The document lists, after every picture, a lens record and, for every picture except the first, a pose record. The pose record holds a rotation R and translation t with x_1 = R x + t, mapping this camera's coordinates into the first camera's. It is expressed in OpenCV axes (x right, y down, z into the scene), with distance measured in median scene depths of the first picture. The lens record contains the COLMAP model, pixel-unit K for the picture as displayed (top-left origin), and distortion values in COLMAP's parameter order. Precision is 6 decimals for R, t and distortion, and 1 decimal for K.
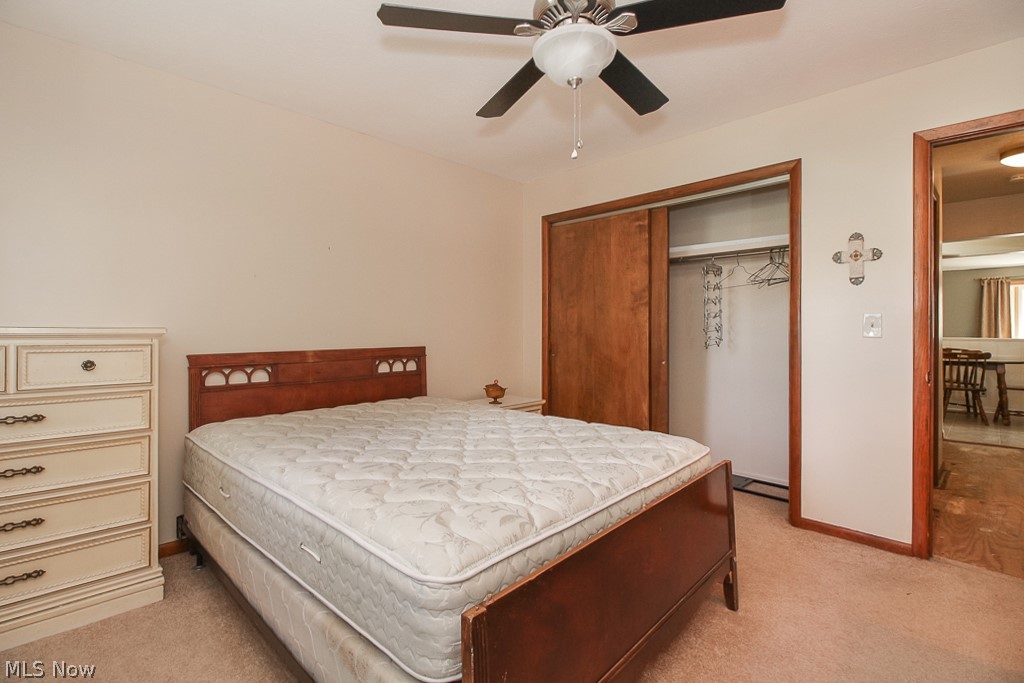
lens RADIAL K [[479.8, 0, 512.0], [0, 479.8, 341.5], [0, 0, 1]] dist [-0.000878, -0.000762]
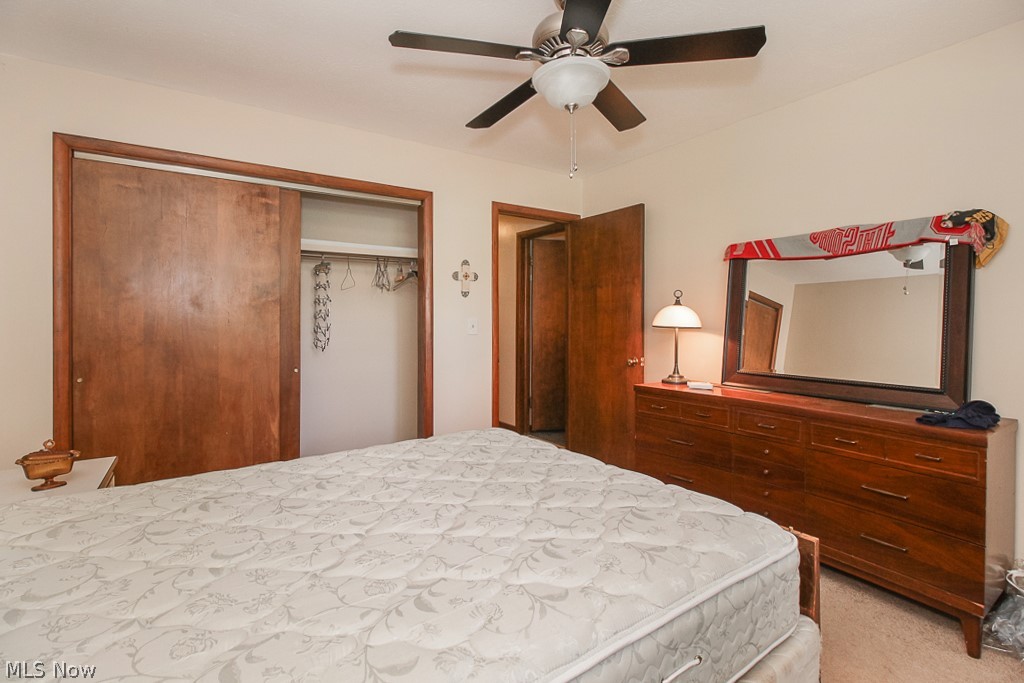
lens RADIAL K [[478.7, 0, 514.2], [0, 478.7, 323.0], [0, 0, 1]] dist [-0.000525, -0.000242]
pose [[0.206716, -0.006078, 0.978382, -0.445284], [0.025365, 0.999678, 0.000852, -0.032378], [-0.978072, 0.024640, 0.206803, 0.442446]]
